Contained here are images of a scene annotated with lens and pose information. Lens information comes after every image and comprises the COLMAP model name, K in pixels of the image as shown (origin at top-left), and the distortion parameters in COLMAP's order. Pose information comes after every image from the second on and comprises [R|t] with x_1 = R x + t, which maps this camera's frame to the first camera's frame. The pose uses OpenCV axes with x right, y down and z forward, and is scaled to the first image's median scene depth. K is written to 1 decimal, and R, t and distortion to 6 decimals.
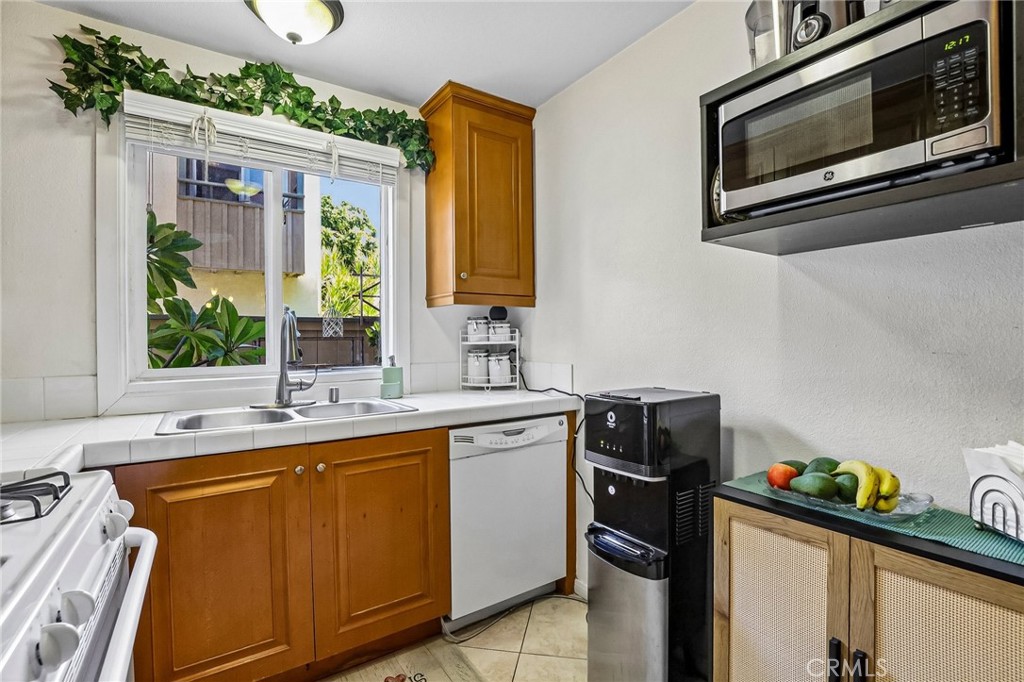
lens RADIAL K [[472.1, 0, 517.5], [0, 472.1, 341.7], [0, 0, 1]] dist [-0.033940, 0.005401]
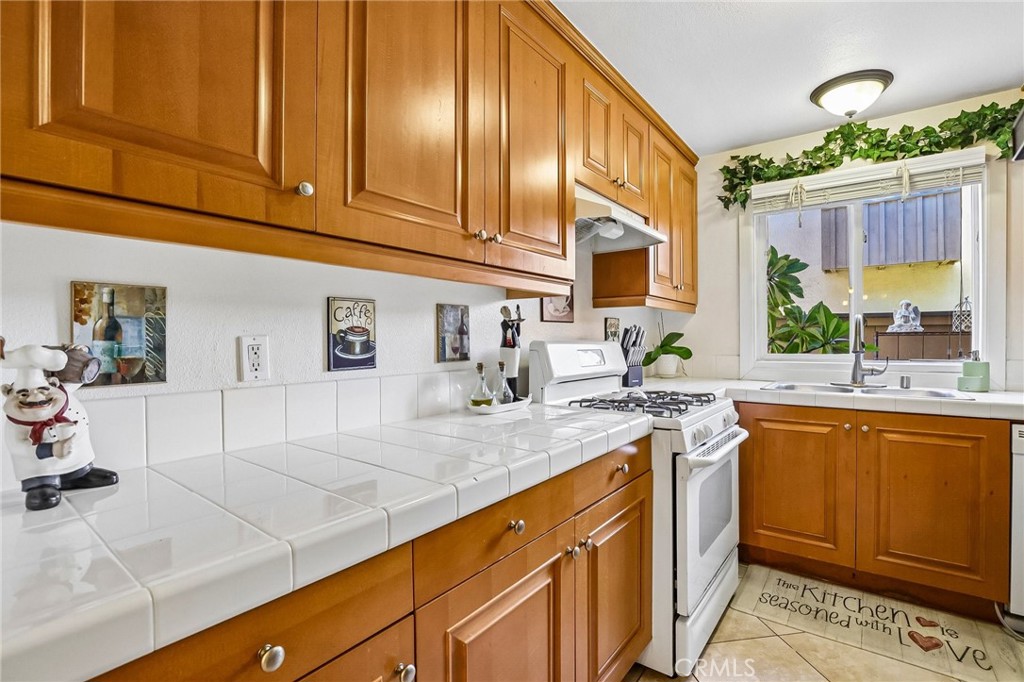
lens RADIAL K [[472.1, 0, 519.0], [0, 472.1, 336.0], [0, 0, 1]] dist [-0.033940, 0.005401]
pose [[0.326364, 0.004381, -0.945234, 0.405392], [-0.004960, 0.999983, 0.002923, -0.000444], [0.945231, 0.003734, 0.326380, -0.304508]]
